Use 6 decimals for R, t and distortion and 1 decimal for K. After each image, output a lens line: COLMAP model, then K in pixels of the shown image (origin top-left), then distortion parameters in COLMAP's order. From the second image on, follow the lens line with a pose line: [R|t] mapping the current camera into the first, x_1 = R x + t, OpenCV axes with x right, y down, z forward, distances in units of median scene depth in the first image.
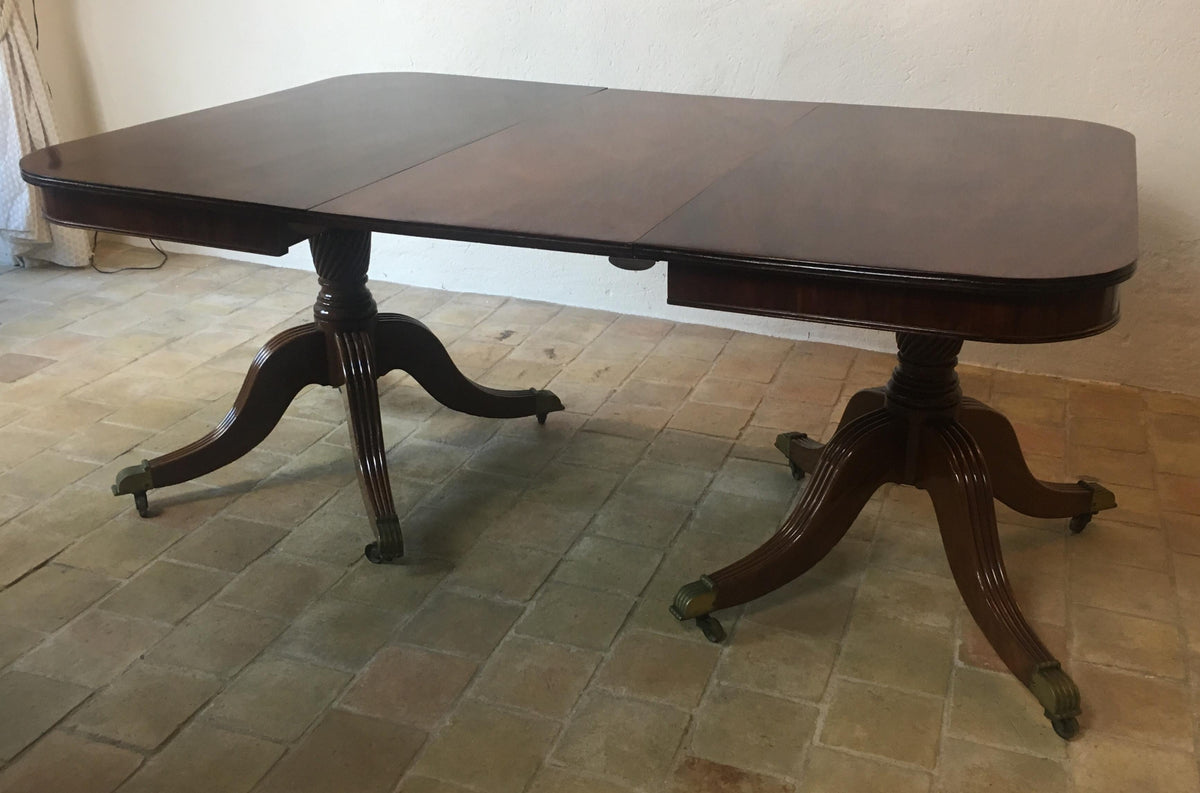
lens RADIAL K [[1204.8, 0, 605.6], [0, 1204.8, 352.4], [0, 0, 1]] dist [0.073911, -0.081072]
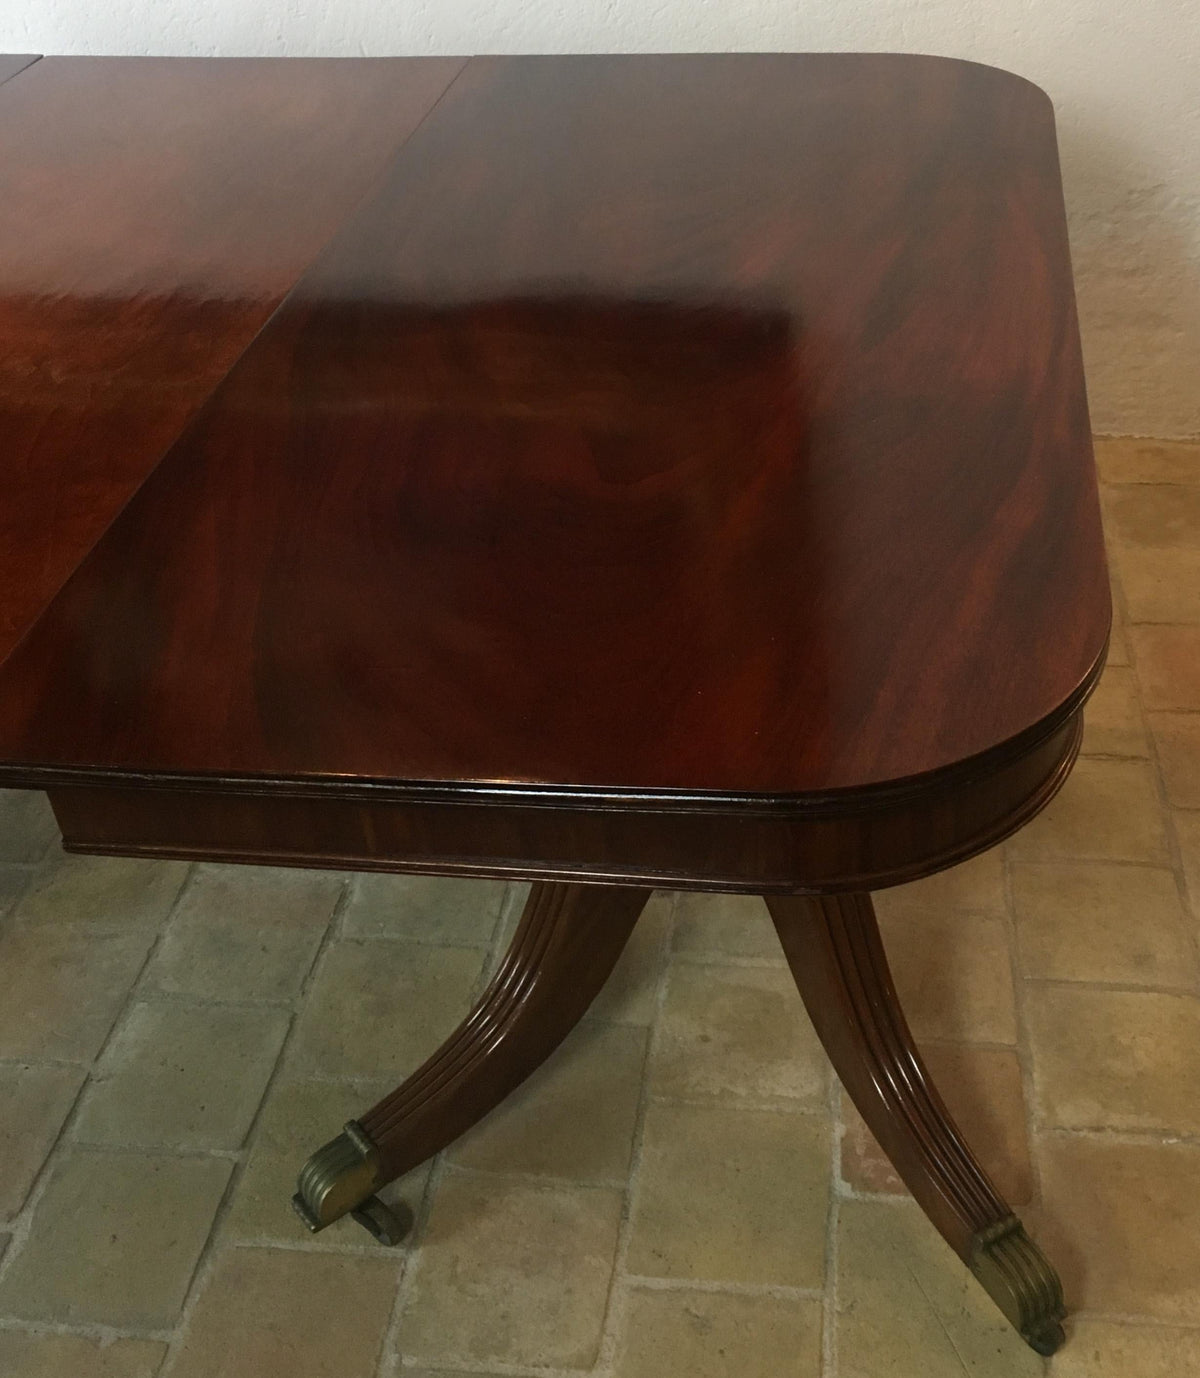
lens RADIAL K [[1689.3, 0, 665.8], [0, 1689.3, 540.7], [0, 0, 1]] dist [0.078696, -0.108678]
pose [[0.972026, -0.170288, 0.161764, 0.122325], [0.135147, 0.968798, 0.207762, -0.165986], [-0.192096, -0.180088, 0.964711, 0.292275]]
